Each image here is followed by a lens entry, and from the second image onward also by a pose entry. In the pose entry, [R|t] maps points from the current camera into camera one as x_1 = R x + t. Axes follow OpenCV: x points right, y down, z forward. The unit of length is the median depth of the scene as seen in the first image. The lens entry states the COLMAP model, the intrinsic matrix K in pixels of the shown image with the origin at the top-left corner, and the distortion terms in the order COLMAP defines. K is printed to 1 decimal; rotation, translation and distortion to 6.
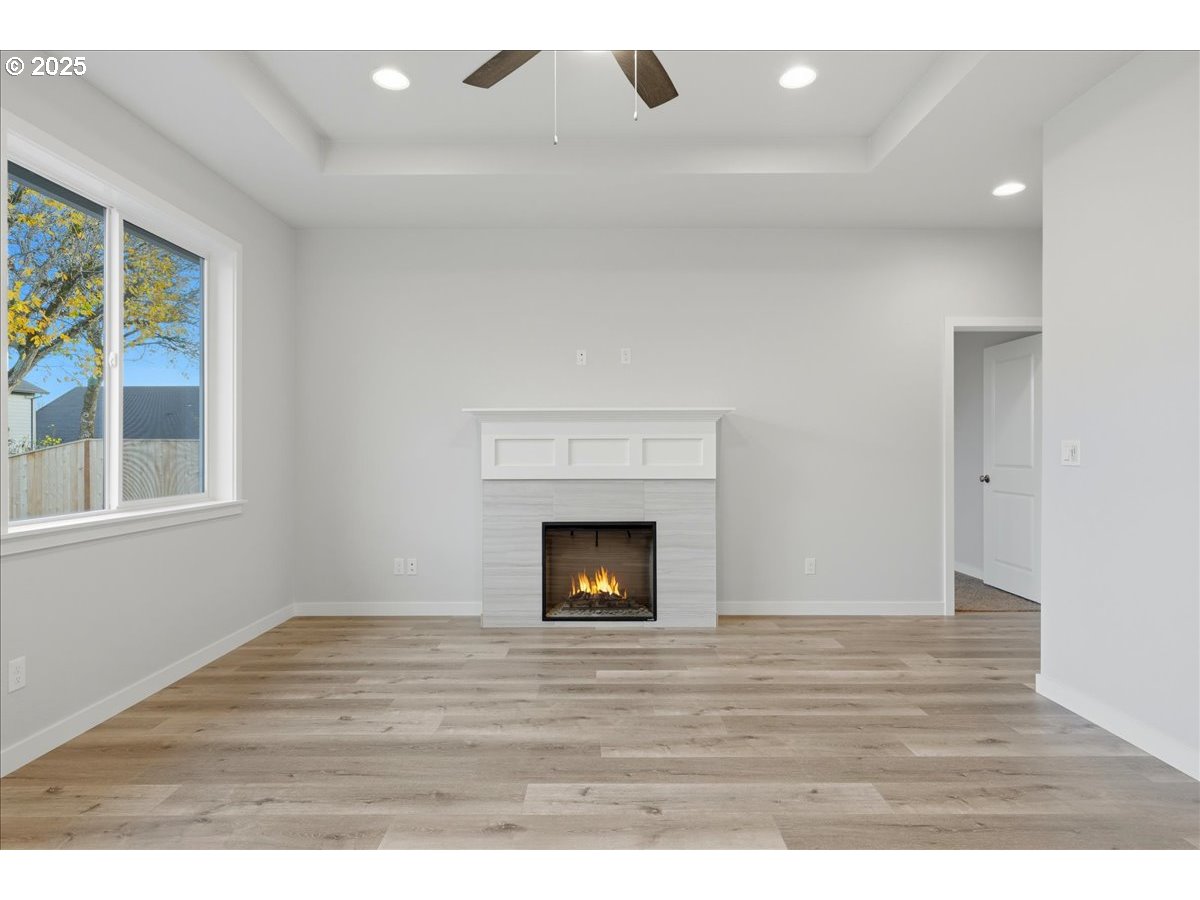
lens RADIAL K [[653.4, 0, 603.4], [0, 653.4, 449.1], [0, 0, 1]] dist [0.002302, -0.000025]
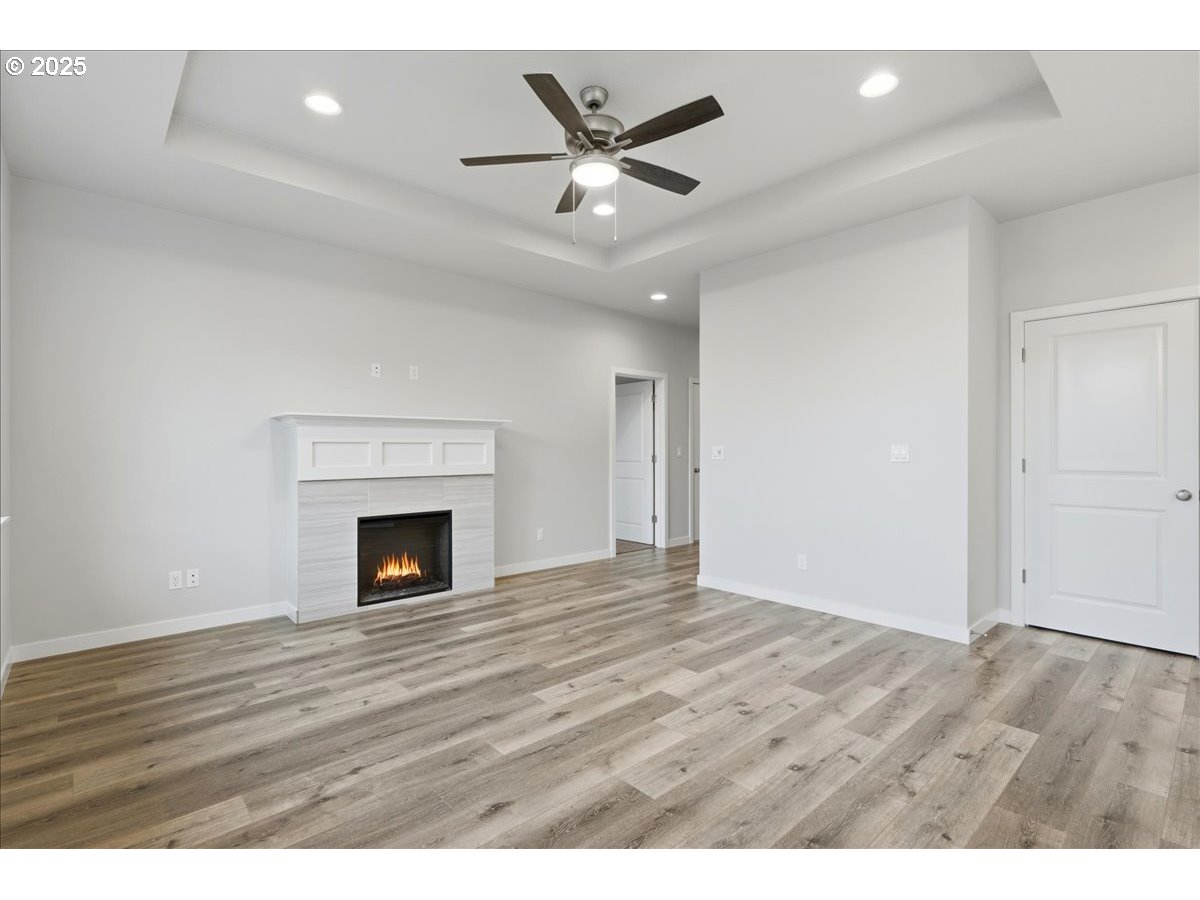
lens RADIAL K [[573.0, 0, 606.3], [0, 573.0, 446.4], [0, 0, 1]] dist [0.002743, 0.000092]
pose [[0.739736, 0.003531, 0.672888, -0.469361], [0.002444, 0.999966, -0.007934, 0.000306], [-0.672893, 0.007513, 0.739702, -0.001854]]
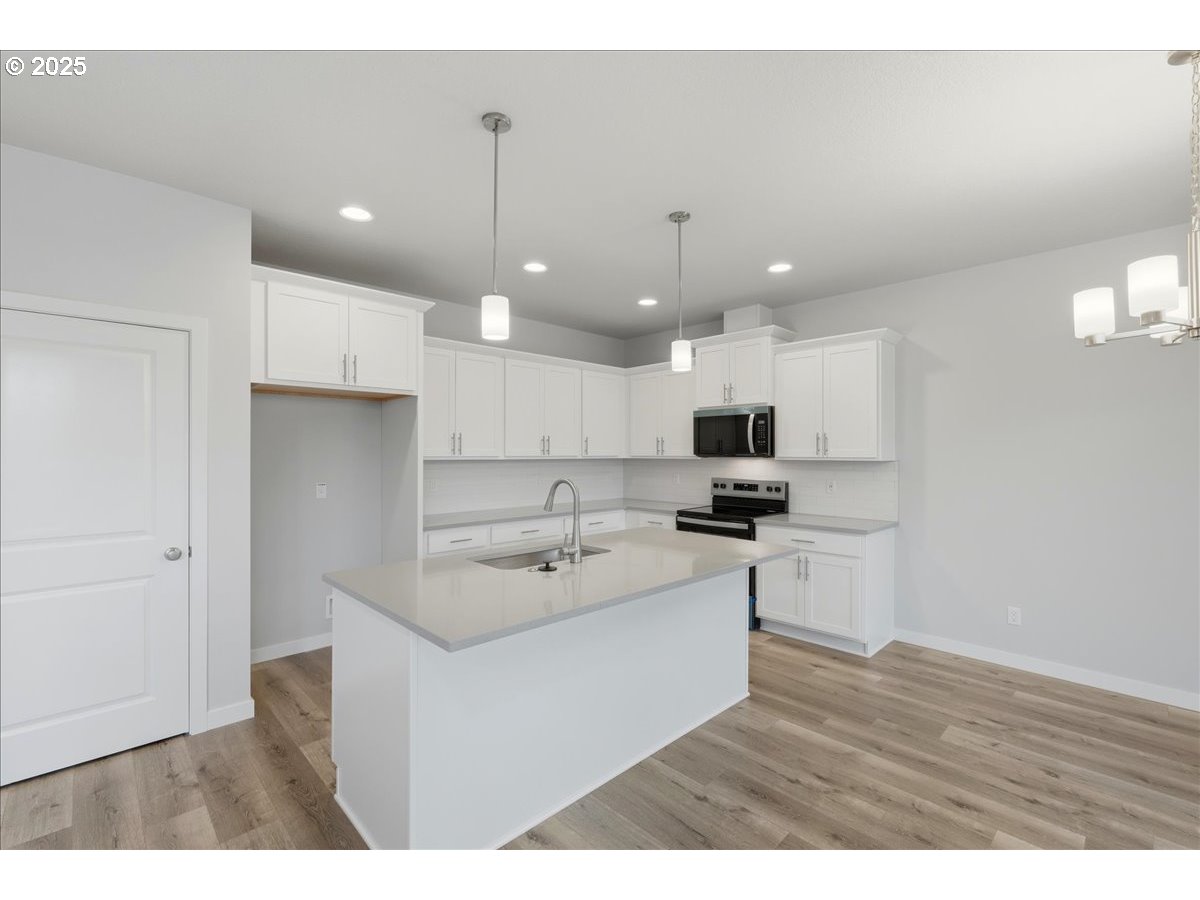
lens RADIAL K [[527.7, 0, 601.5], [0, 527.7, 454.0], [0, 0, 1]] dist [0.001449, -0.000276]
pose [[-0.697332, 0.000212, 0.716748, -0.144982], [0.005891, 0.999968, 0.005435, -0.059211], [-0.716724, 0.008013, -0.697311, 0.126279]]
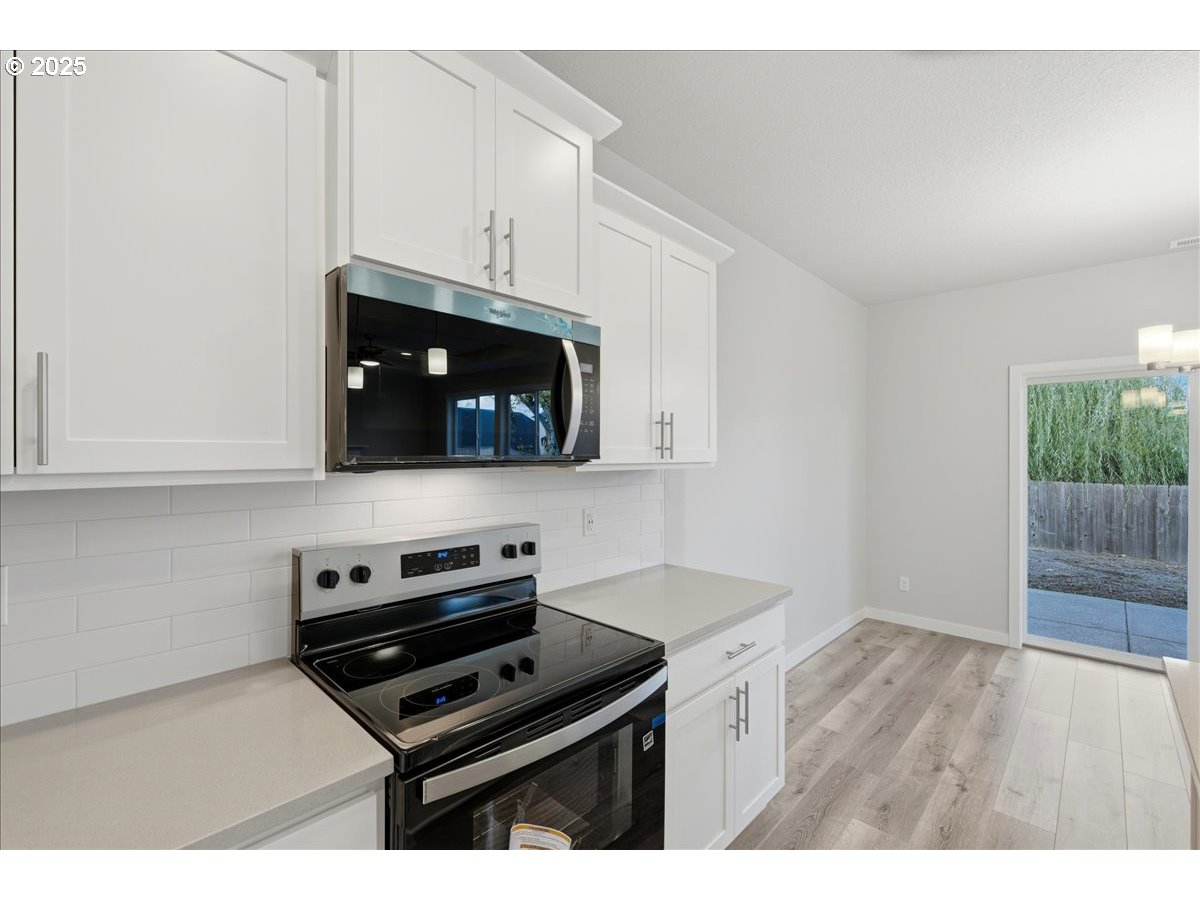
lens RADIAL K [[527.7, 0, 603.3], [0, 527.7, 451.7], [0, 0, 1]] dist [0.001449, -0.000276]
pose [[-0.687789, -0.001238, -0.725909, 0.697208], [-0.010421, 0.999912, 0.008168, -0.059049], [0.725835, 0.013183, -0.687742, -0.606778]]
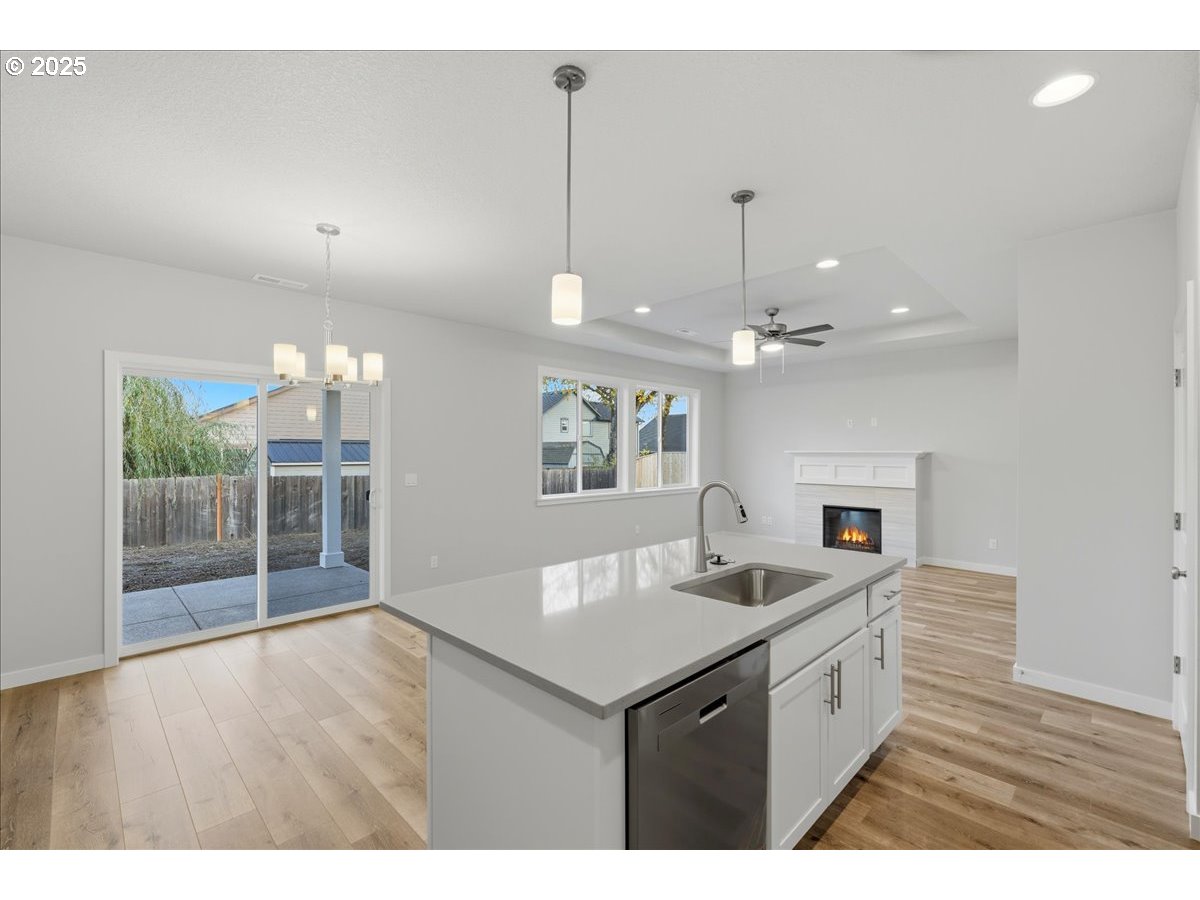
lens RADIAL K [[527.7, 0, 599.2], [0, 527.7, 447.9], [0, 0, 1]] dist [0.001449, -0.000276]
pose [[0.704495, -0.001233, -0.709707, 0.655738], [-0.006602, 0.999944, -0.008290, -0.056653], [0.709678, 0.010526, 0.704448, -0.770020]]
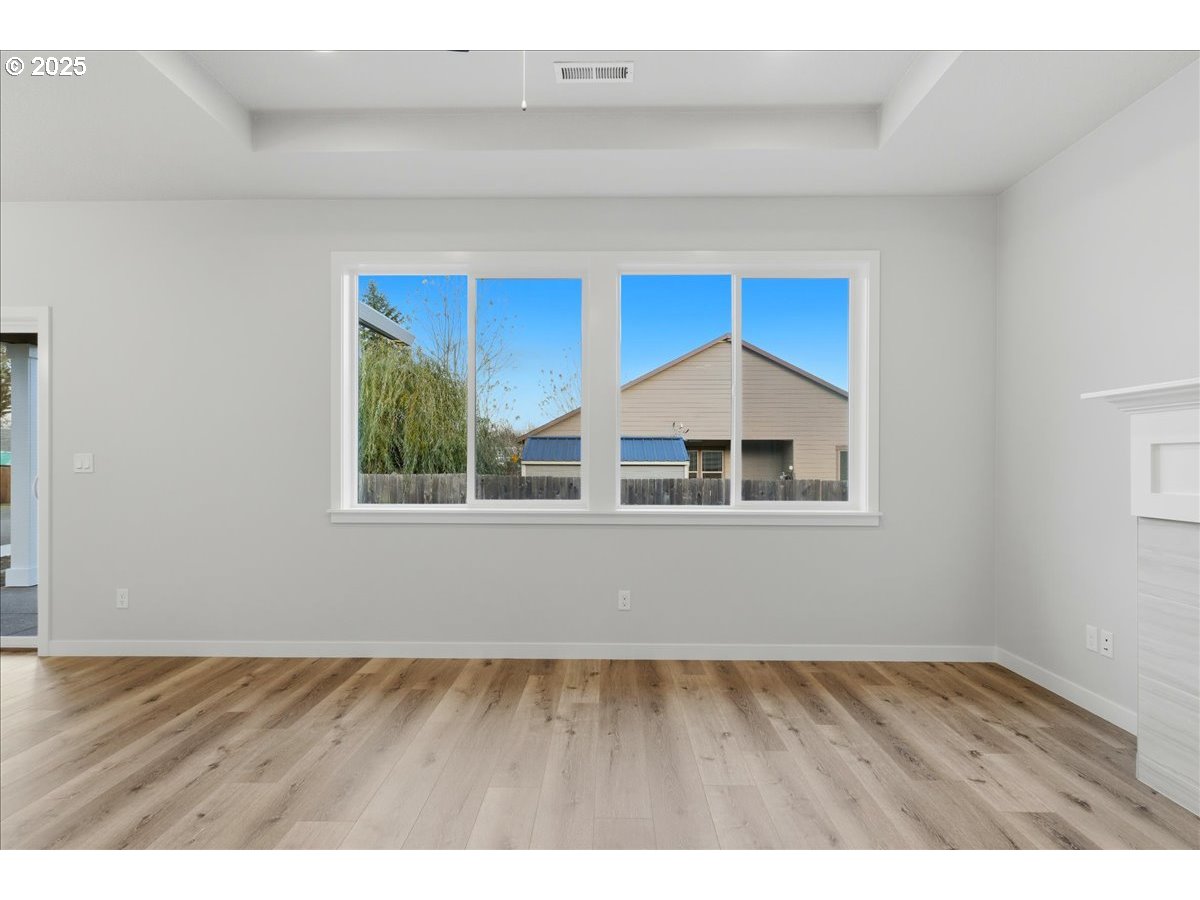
lens RADIAL K [[653.4, 0, 598.2], [0, 653.4, 458.9], [0, 0, 1]] dist [0.002302, -0.000025]
pose [[-0.022162, 0.003616, -0.999748, 0.417439], [-0.005996, 0.999975, 0.003750, -0.002486], [0.999736, 0.006078, -0.022140, 0.589701]]
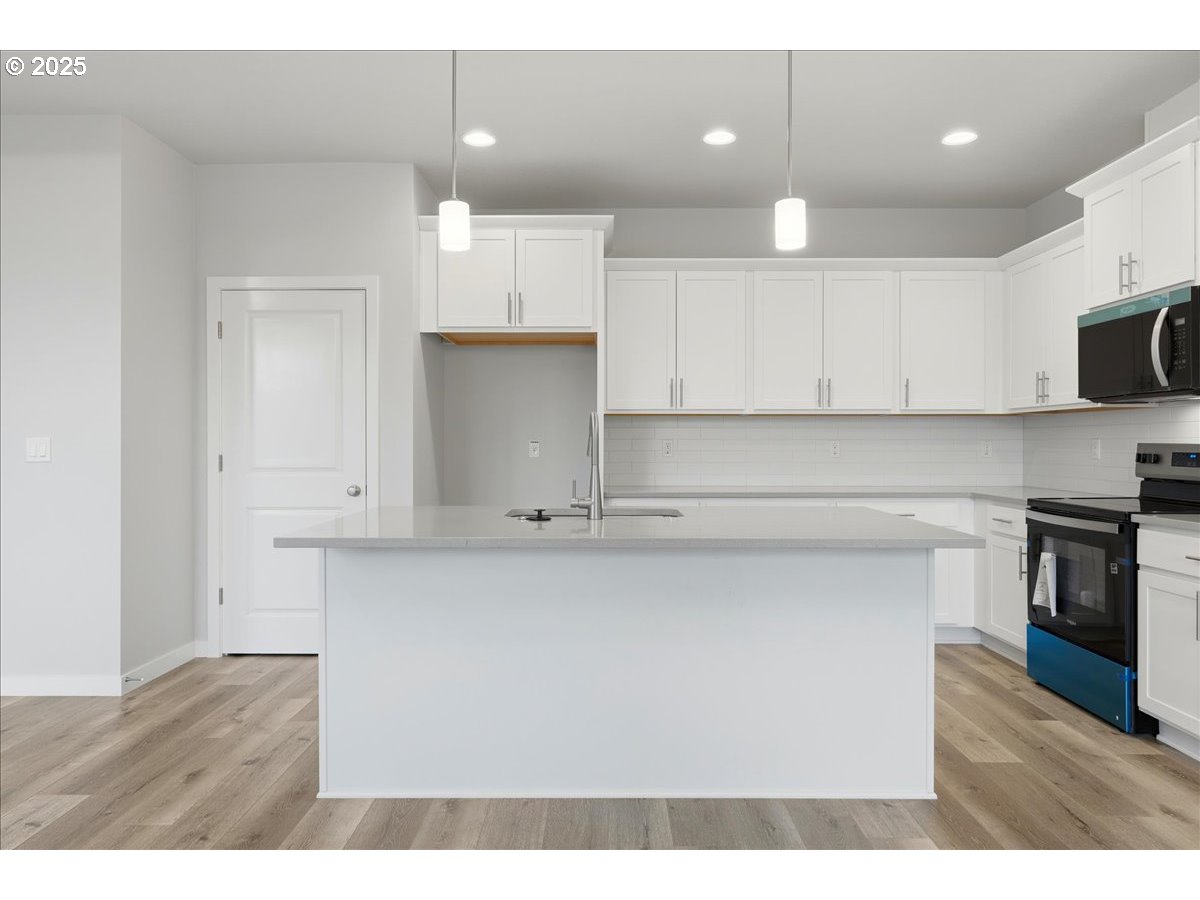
lens RADIAL K [[781.4, 0, 597.5], [0, 781.4, 446.1], [0, 0, 1]] dist [-0.006949, 0.001274]
pose [[0.003027, 0.000186, 0.999995, -0.386045], [0.006696, 0.999978, -0.000206, 0.006327], [-0.999973, 0.006697, 0.003026, -0.290269]]
